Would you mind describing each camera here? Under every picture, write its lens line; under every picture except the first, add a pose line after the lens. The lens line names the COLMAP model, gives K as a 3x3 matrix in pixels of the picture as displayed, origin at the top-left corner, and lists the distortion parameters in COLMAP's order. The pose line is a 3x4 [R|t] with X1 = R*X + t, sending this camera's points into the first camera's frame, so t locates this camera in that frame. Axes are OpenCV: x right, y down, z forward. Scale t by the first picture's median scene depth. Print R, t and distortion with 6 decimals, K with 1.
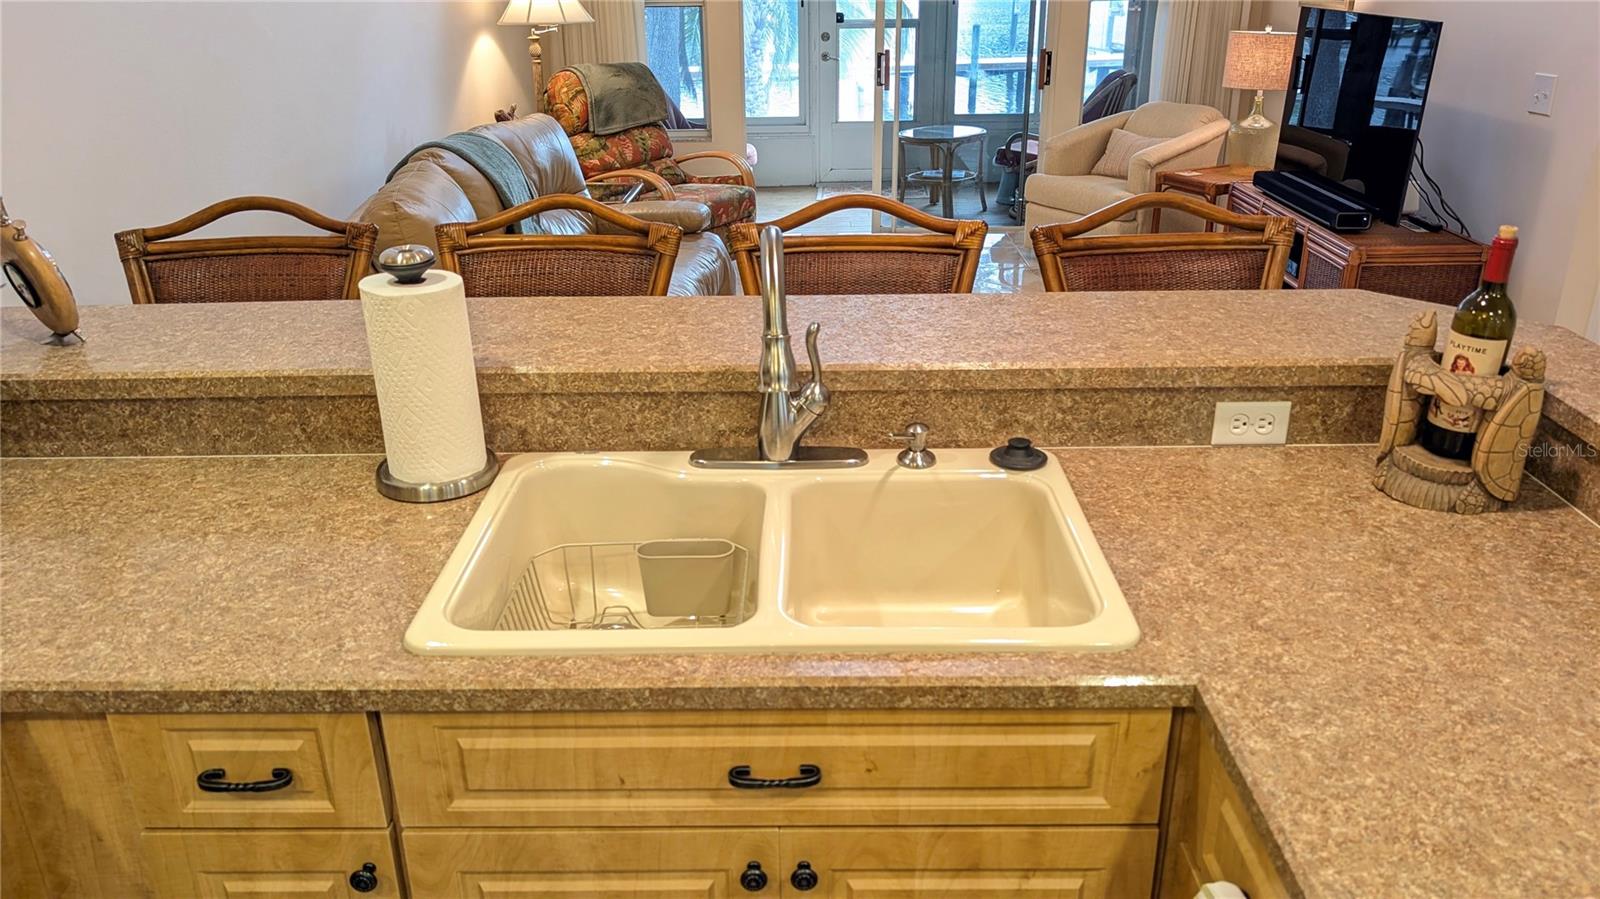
lens RADIAL K [[1208.3, 0, 792.6], [0, 1208.3, 448.8], [0, 0, 1]] dist [-0.001169, -0.000824]
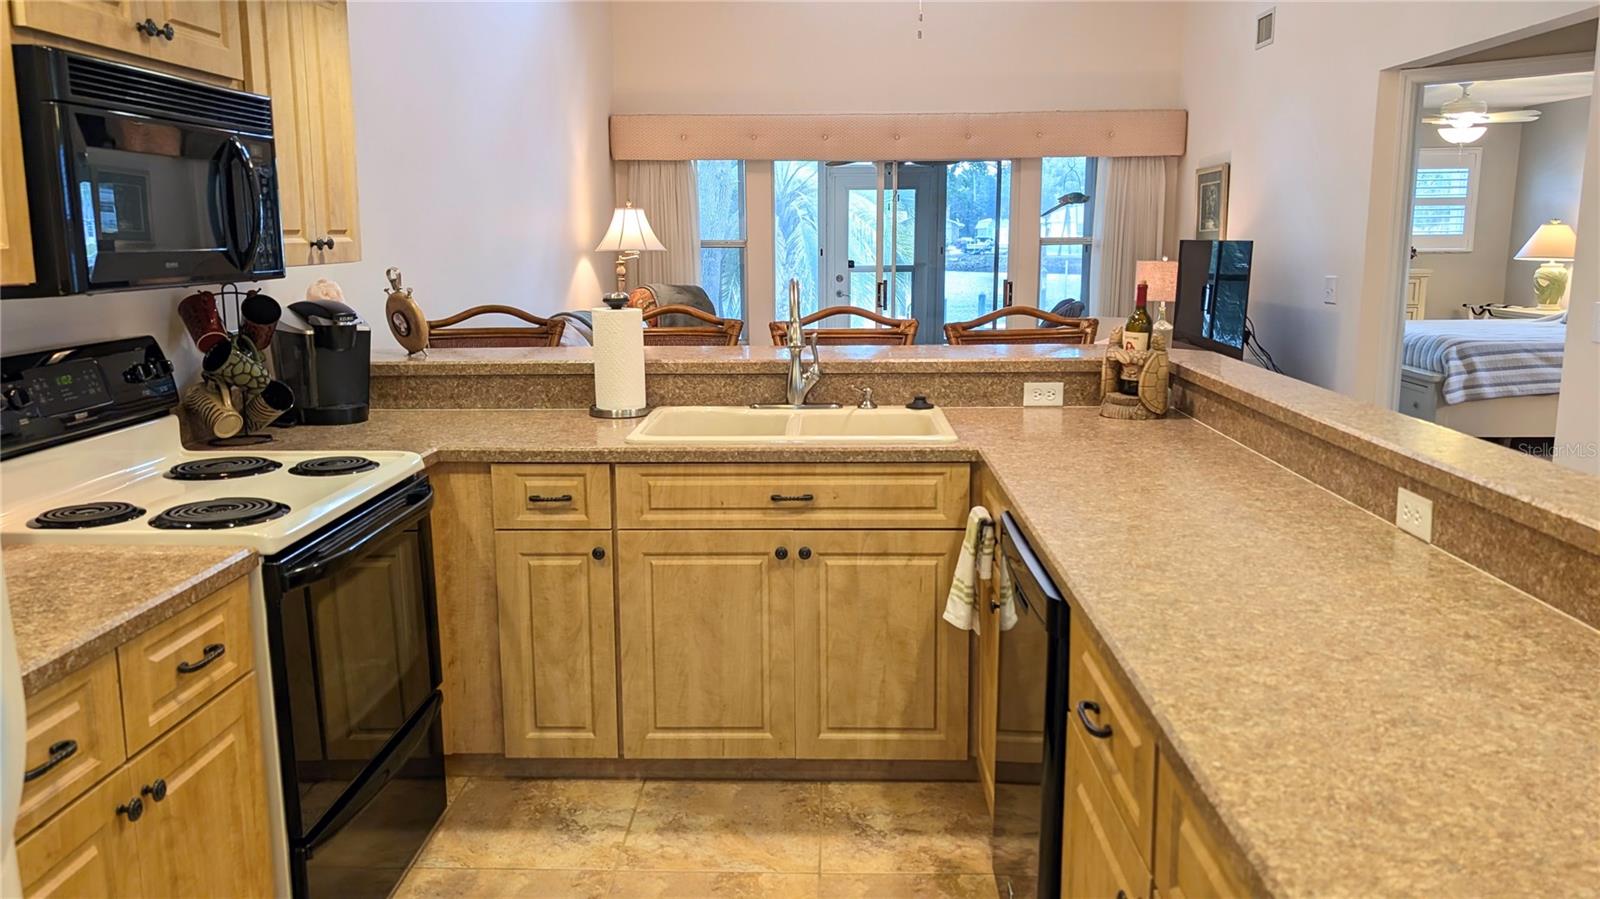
lens RADIAL K [[1200.7, 0, 800.0], [0, 1200.7, 449.5], [0, 0, 1]] dist [0.053075, -0.056868]
pose [[0.999863, 0.010079, -0.013137, 0.020464], [-0.012673, 0.976447, -0.215383, 0.479034], [0.010657, 0.215520, 0.976441, -0.843714]]
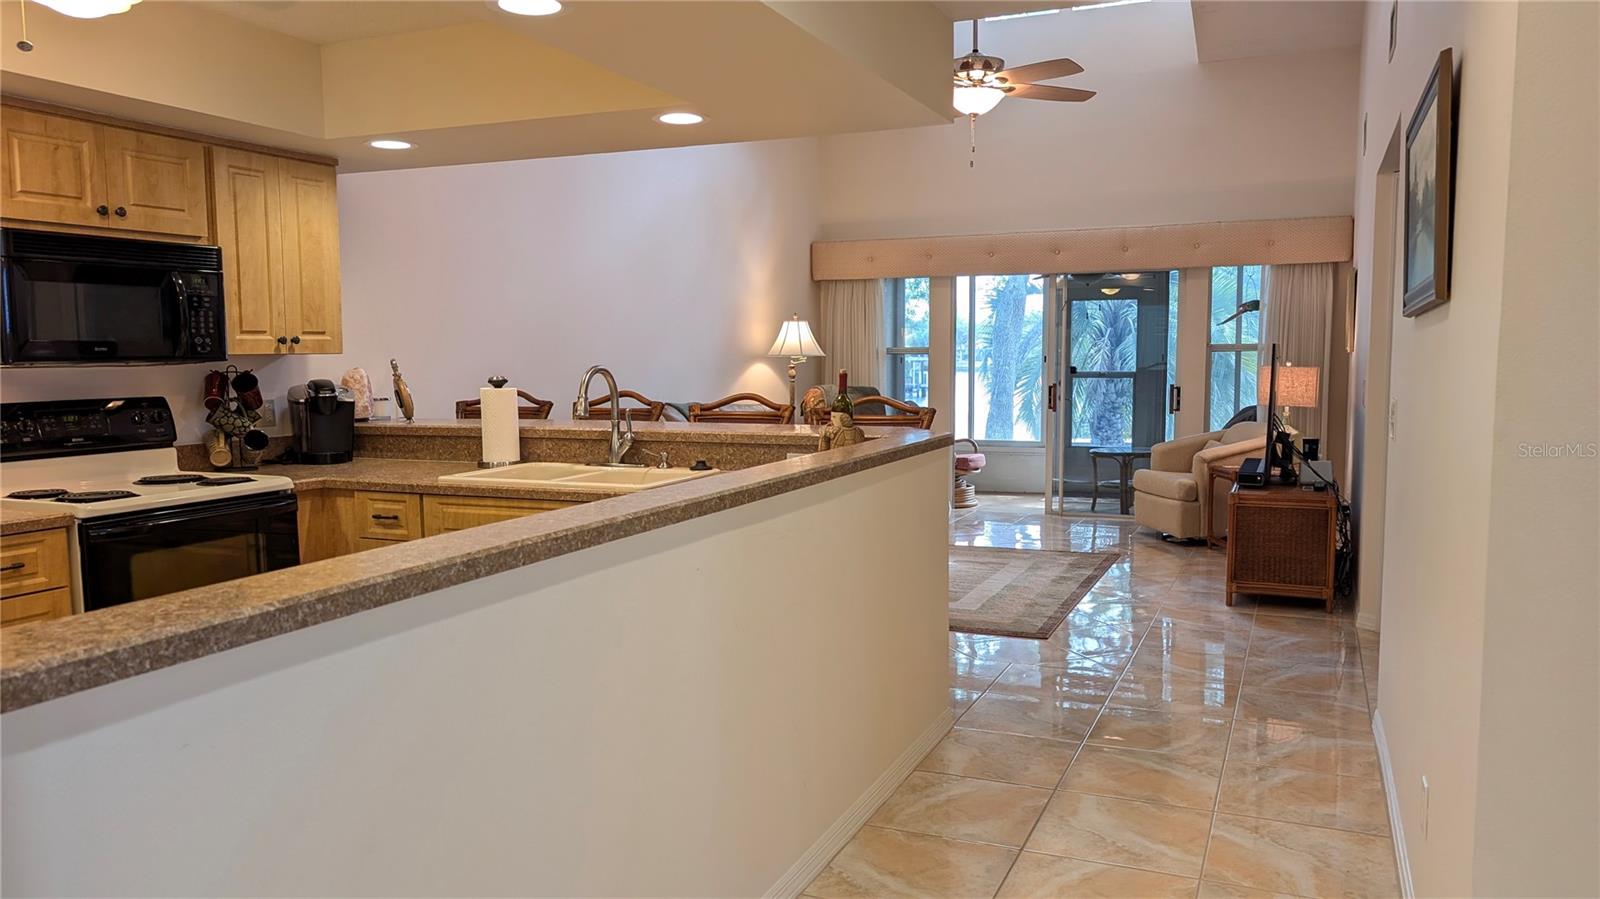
lens RADIAL K [[1163.3, 0, 795.5], [0, 1163.3, 456.0], [0, 0, 1]] dist [0.042440, -0.047547]
pose [[0.920533, 0.042054, -0.388394, 1.228233], [-0.155415, 0.951552, -0.265319, 0.555554], [0.358420, 0.304598, 0.882471, -0.964593]]
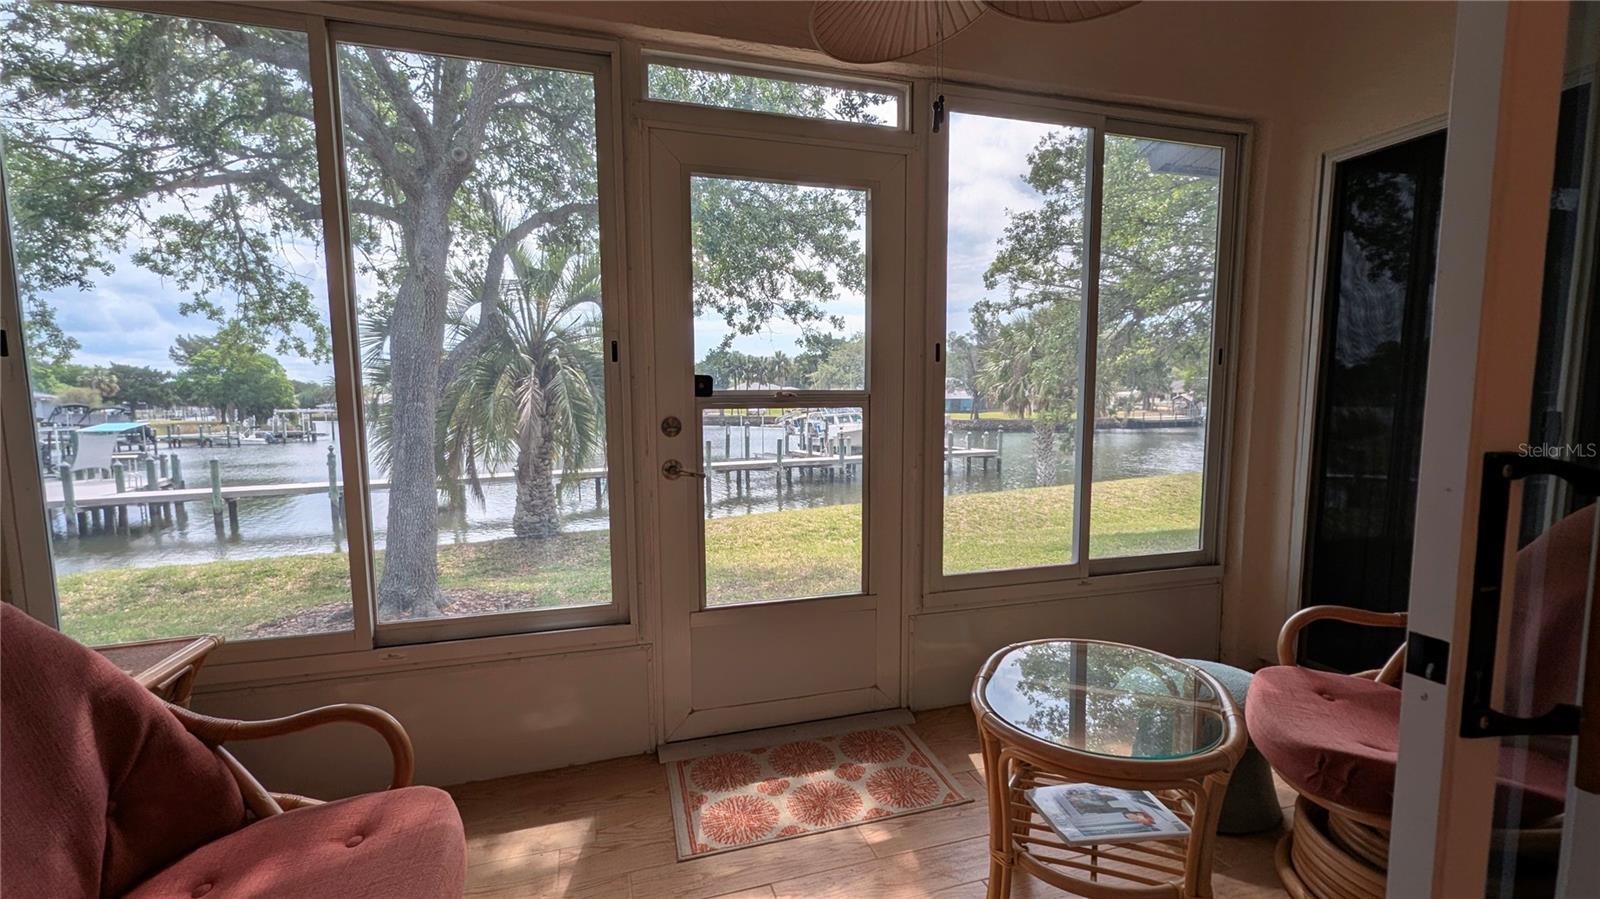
lens RADIAL K [[697.4, 0, 809.5], [0, 697.4, 477.7], [0, 0, 1]] dist [-0.000038, -0.000014]
pose [[0.948289, -0.028640, 0.316113, -0.028021], [0.117855, 0.956494, -0.266888, -1.193496], [-0.294716, 0.290343, 0.910408, 3.632157]]
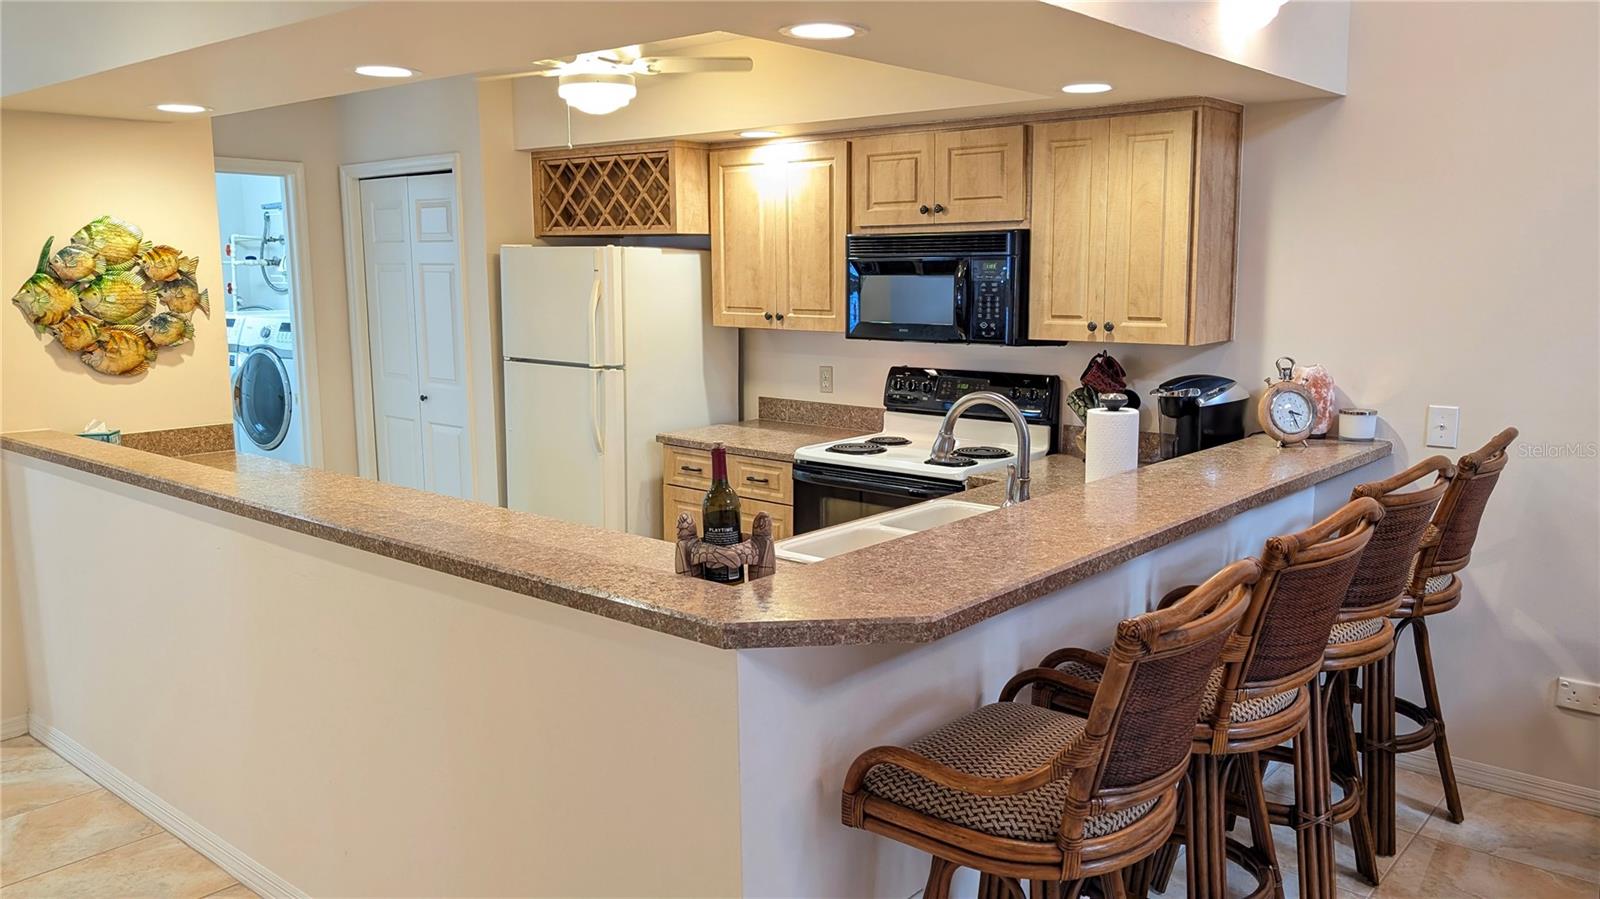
lens RADIAL K [[1200.7, 0, 800.0], [0, 1200.7, 449.5], [0, 0, 1]] dist [0.053075, -0.056868]
pose [[-0.647400, 0.134633, -0.750164, 1.348455], [-0.280220, 0.873284, 0.398563, -0.654573], [0.708766, 0.468241, -0.527637, 1.549420]]
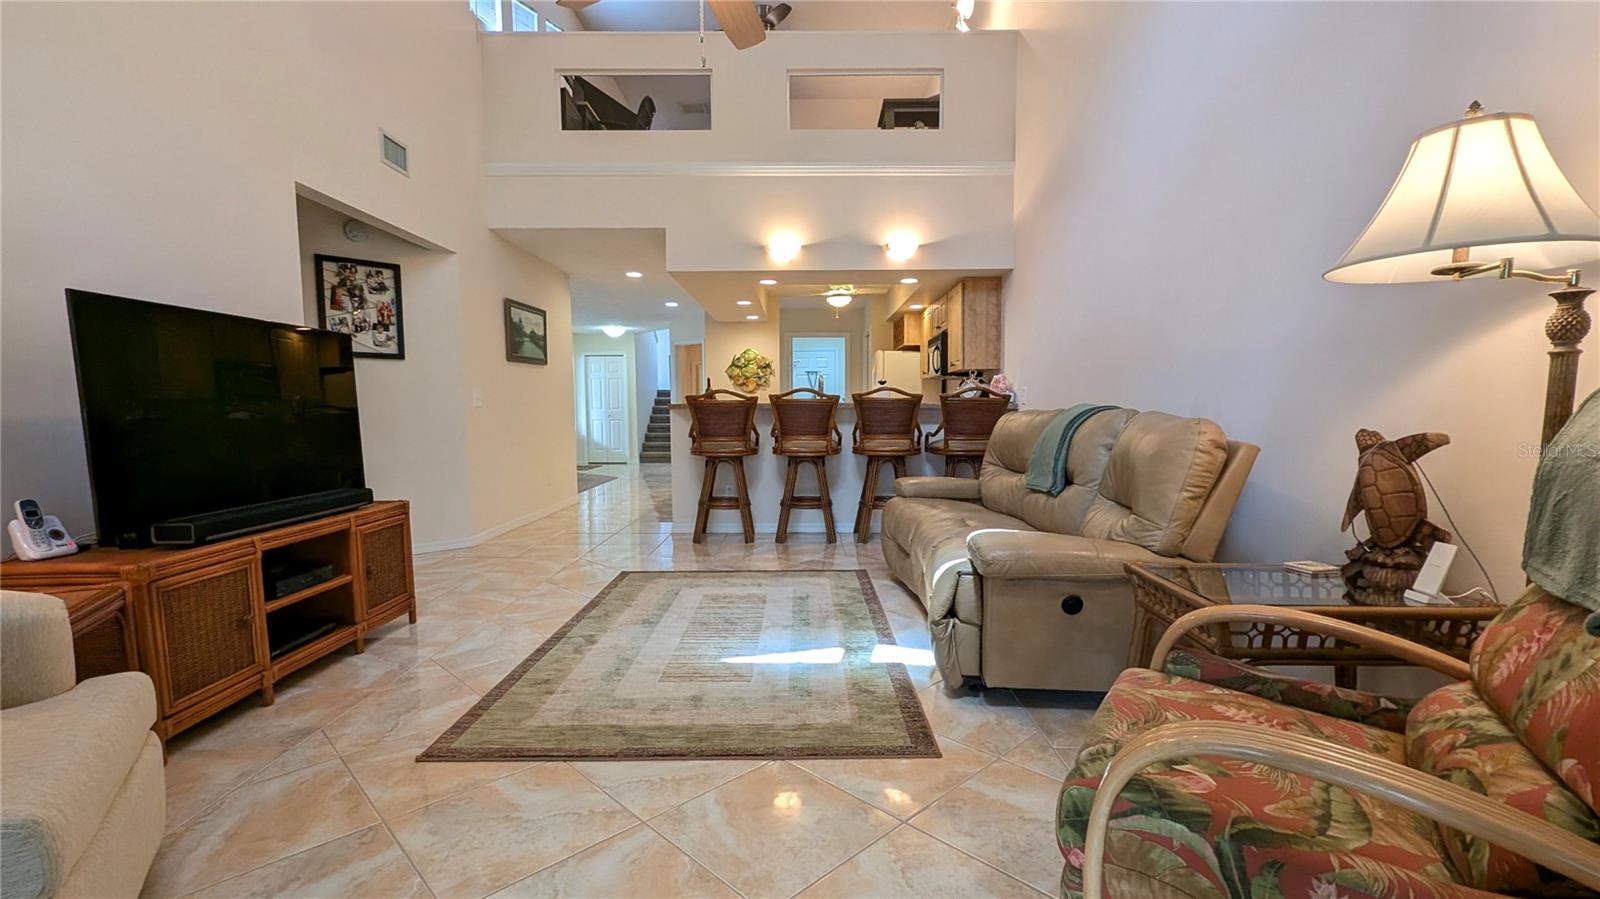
lens RADIAL K [[697.4, 0, 809.5], [0, 697.4, 477.7], [0, 0, 1]] dist [-0.000038, -0.000014]
pose [[-0.999584, 0.020182, -0.020590, 0.109608], [0.007945, 0.879306, 0.476192, -1.260109], [0.027716, 0.475830, -0.879100, 3.865599]]
